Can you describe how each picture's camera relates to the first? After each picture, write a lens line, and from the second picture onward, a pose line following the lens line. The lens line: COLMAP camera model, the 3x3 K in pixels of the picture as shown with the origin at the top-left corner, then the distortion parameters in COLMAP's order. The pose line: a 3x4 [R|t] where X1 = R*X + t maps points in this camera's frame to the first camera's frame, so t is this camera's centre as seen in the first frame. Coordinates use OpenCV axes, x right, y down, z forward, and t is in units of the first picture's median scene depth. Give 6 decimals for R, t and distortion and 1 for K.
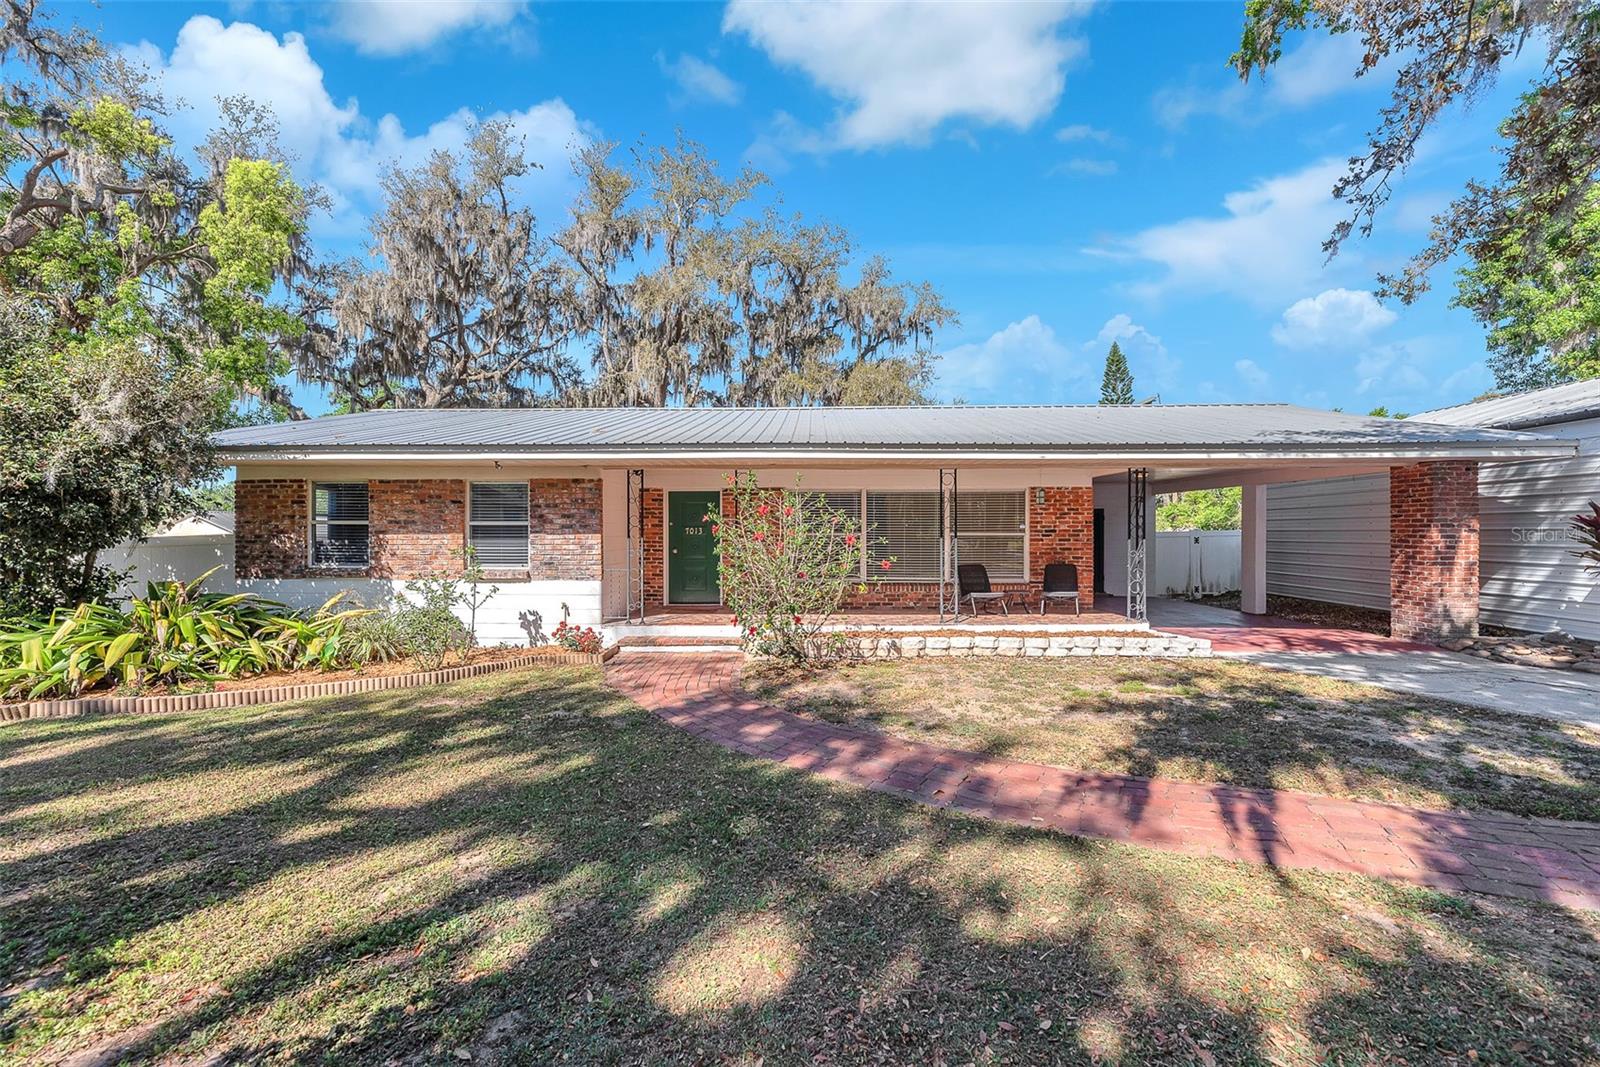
lens RADIAL K [[654.2, 0, 796.1], [0, 654.2, 531.9], [0, 0, 1]] dist [-0.003930, -0.000679]
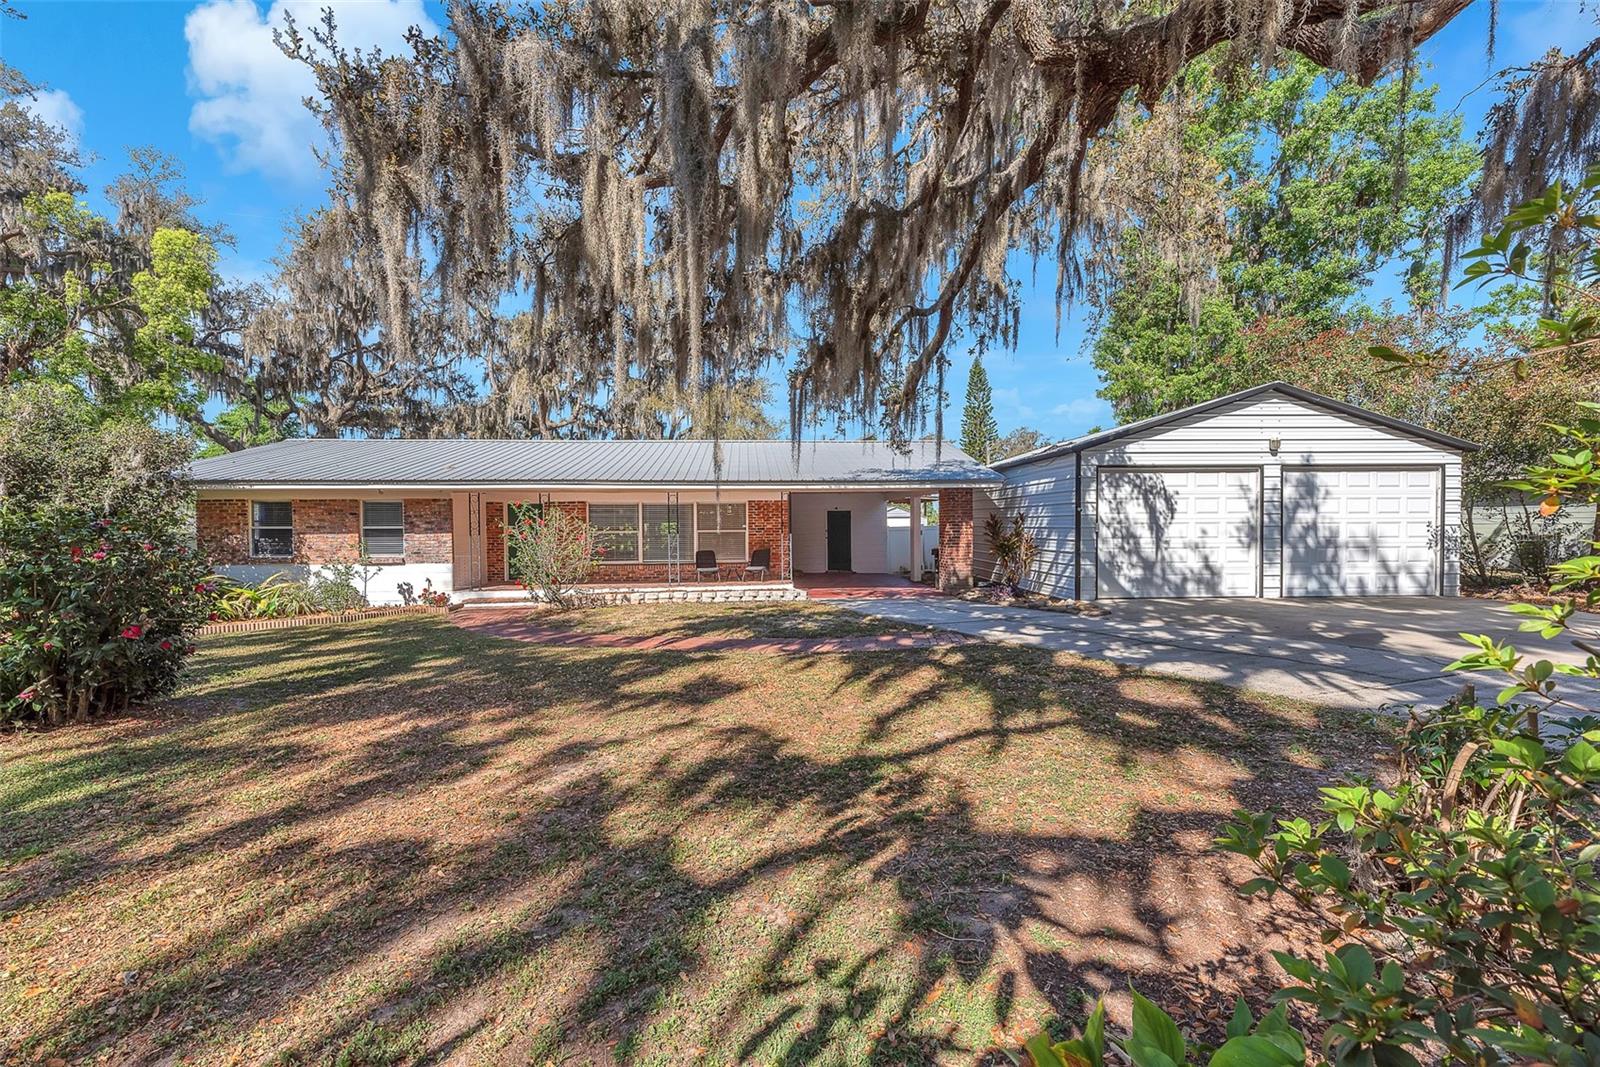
lens RADIAL K [[654.2, 0, 801.9], [0, 654.2, 533.3], [0, 0, 1]] dist [-0.003930, -0.000679]
pose [[0.993673, -0.008441, 0.111990, 0.321586], [0.006641, 0.999843, 0.016437, -0.015878], [-0.112111, -0.015589, 0.993573, -0.583655]]
